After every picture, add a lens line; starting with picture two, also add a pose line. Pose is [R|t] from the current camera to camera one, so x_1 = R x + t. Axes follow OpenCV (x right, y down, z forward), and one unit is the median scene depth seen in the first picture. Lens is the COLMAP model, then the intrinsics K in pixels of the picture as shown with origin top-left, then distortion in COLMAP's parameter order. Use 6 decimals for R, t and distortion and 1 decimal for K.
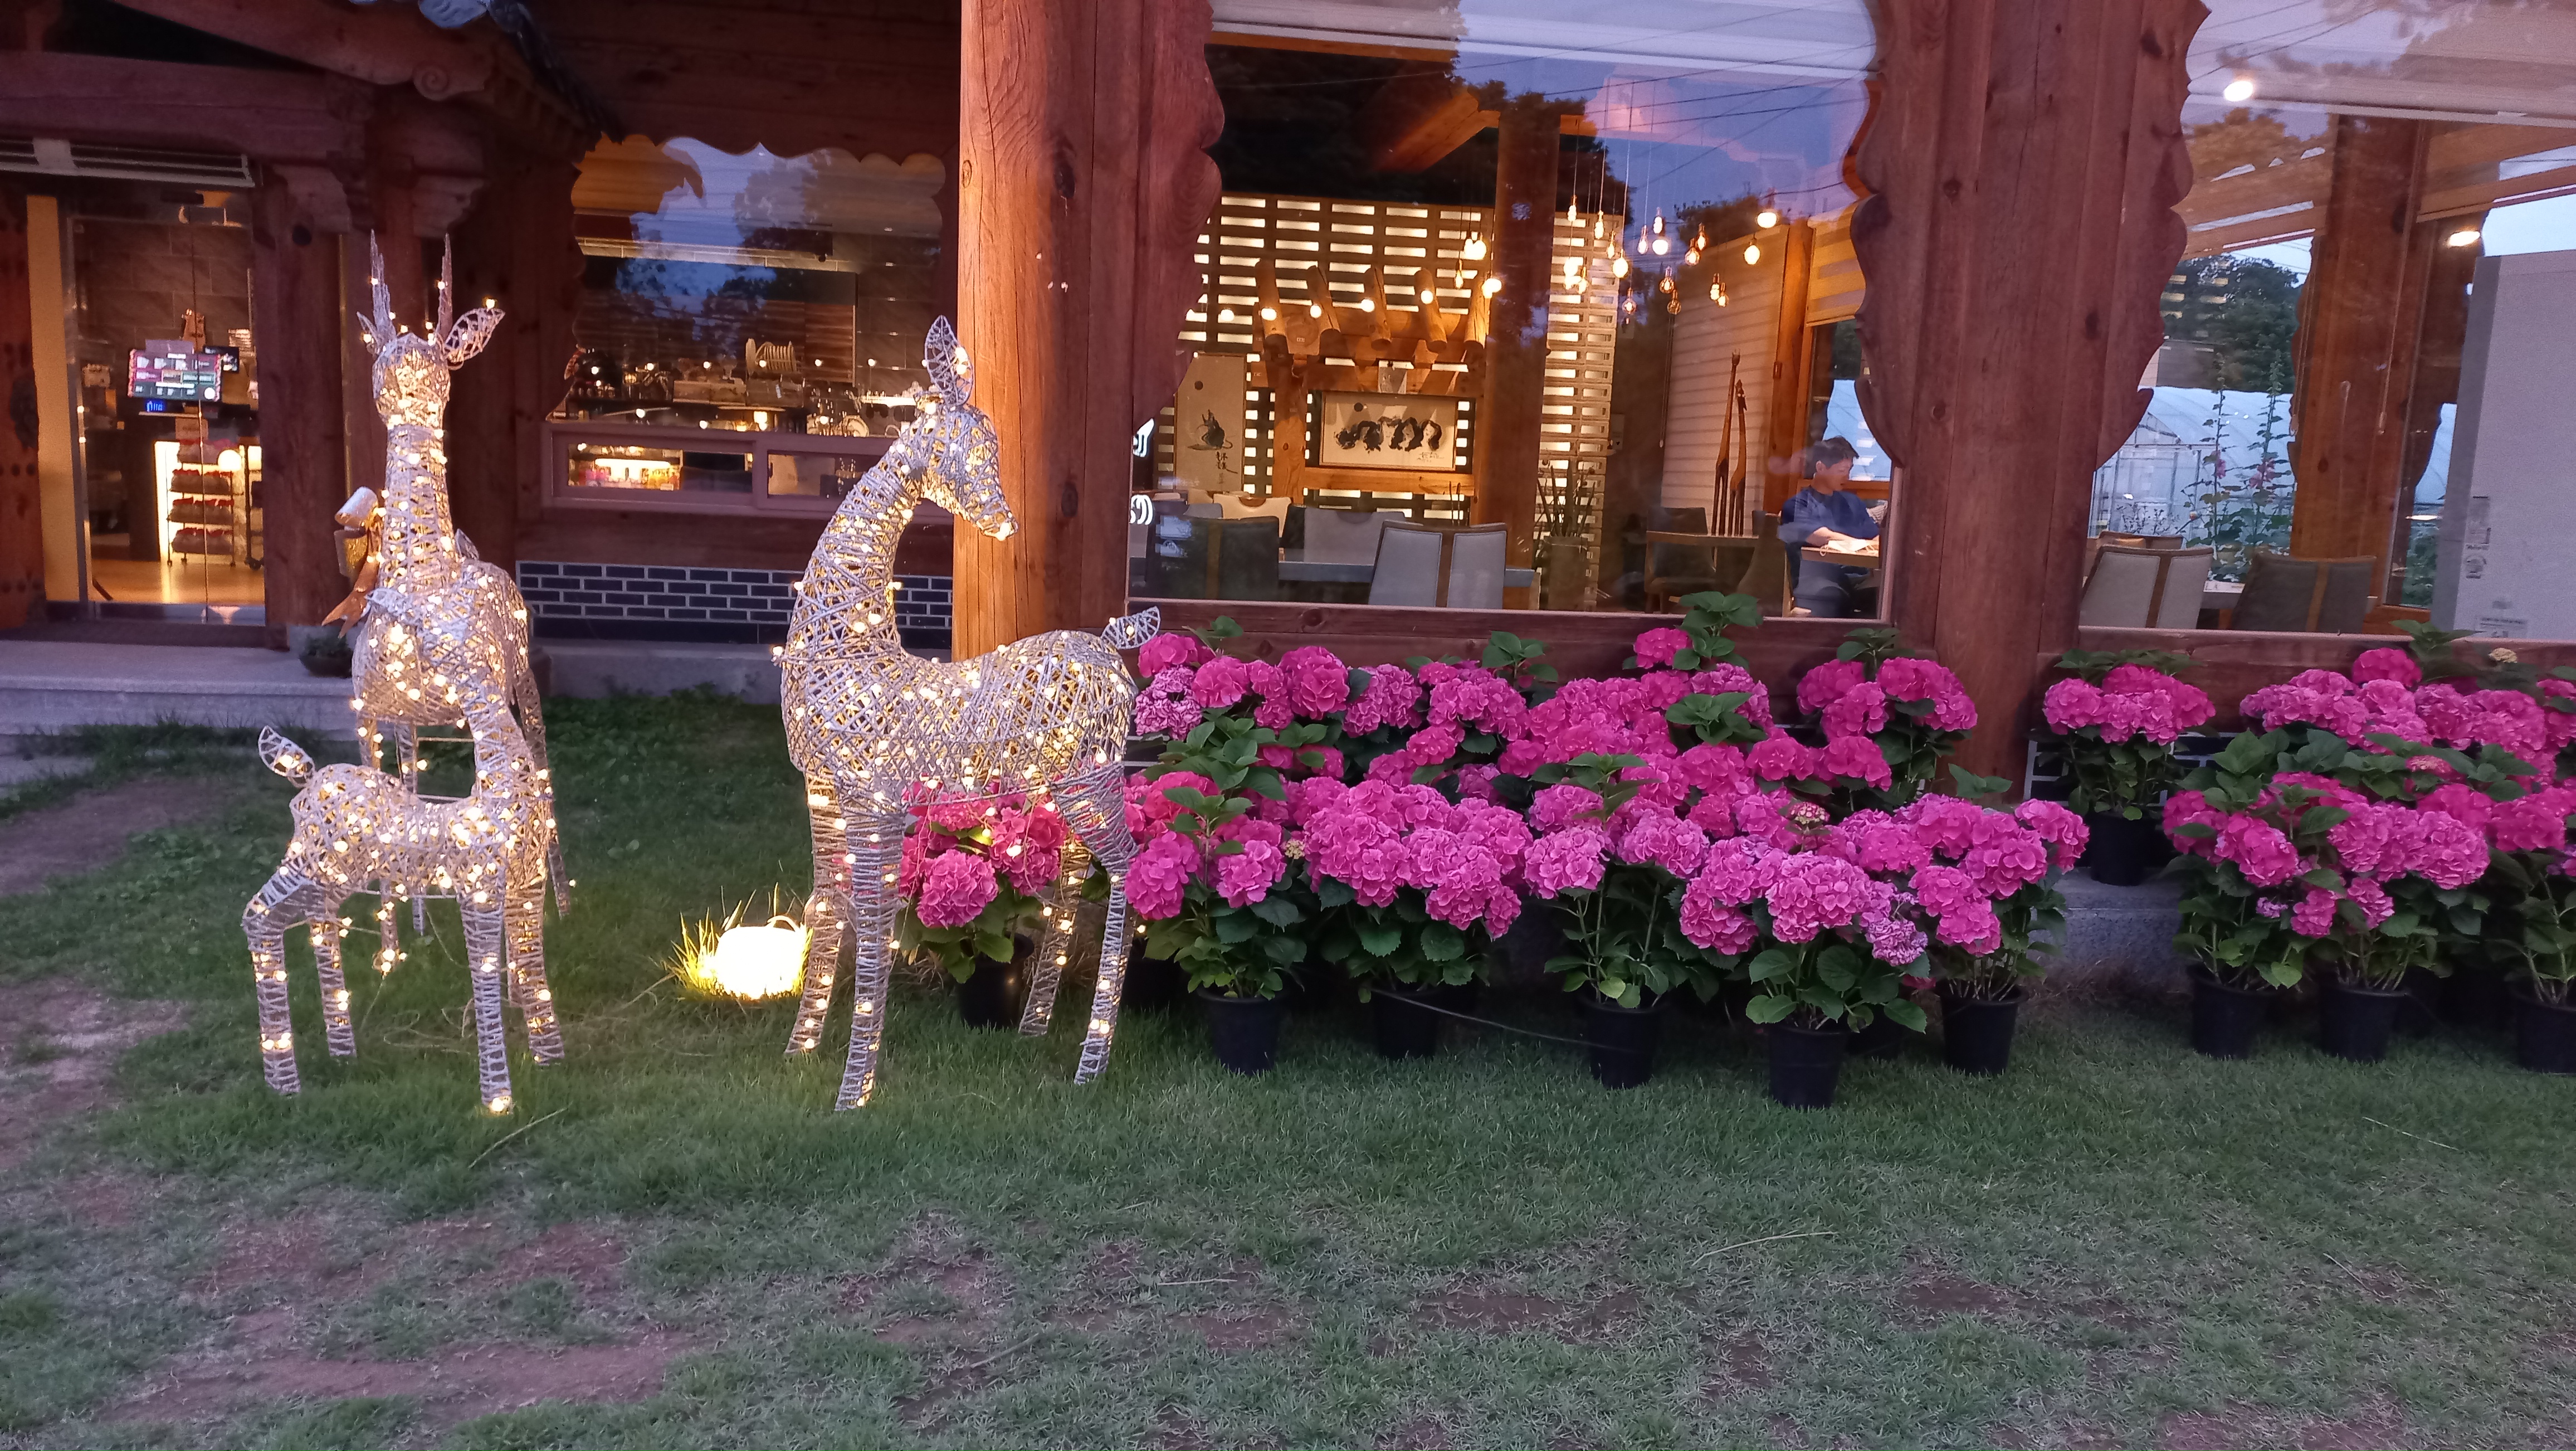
lens RADIAL K [[1872.8, 0, 1288.0], [0, 1872.8, 725.5], [0, 0, 1]] dist [0.062382, -0.057994]
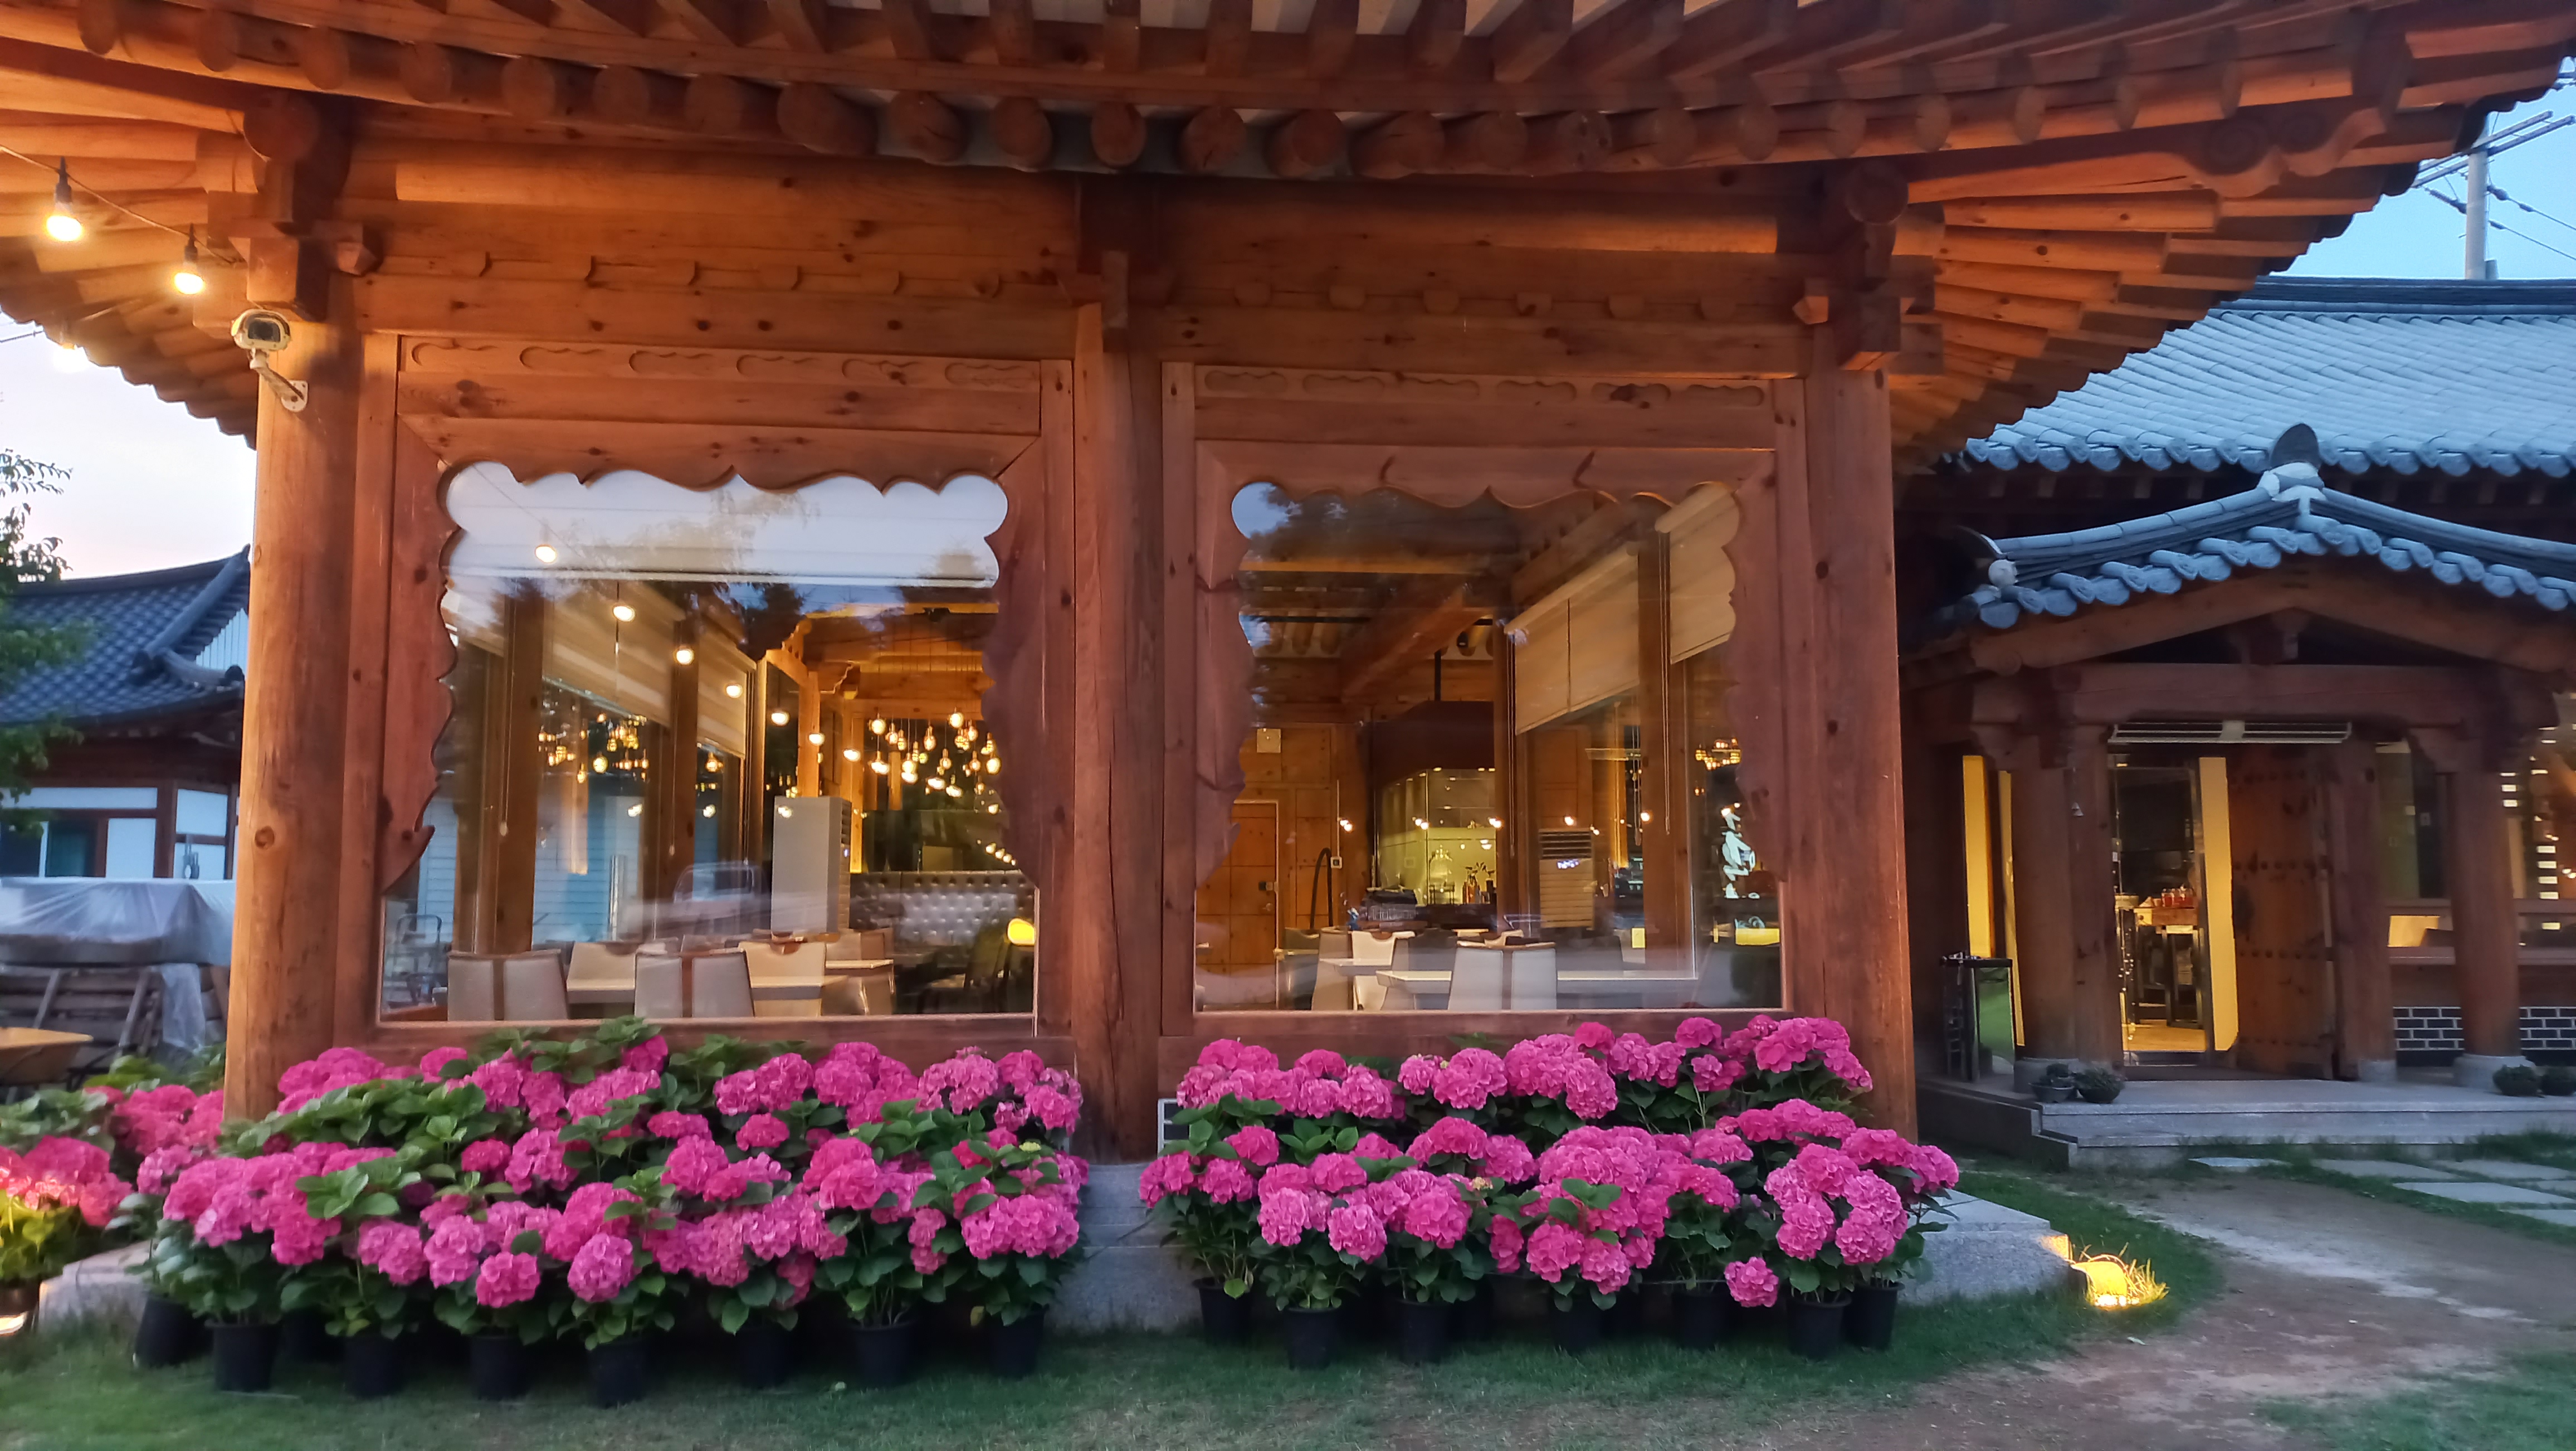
lens RADIAL K [[1872.8, 0, 1288.0], [0, 1872.8, 725.5], [0, 0, 1]] dist [0.062382, -0.057994]
pose [[0.998125, -0.049848, -0.035528, -2.067741], [0.040376, 0.972362, -0.229960, -0.010523], [0.046009, 0.228094, 0.972551, -0.651898]]
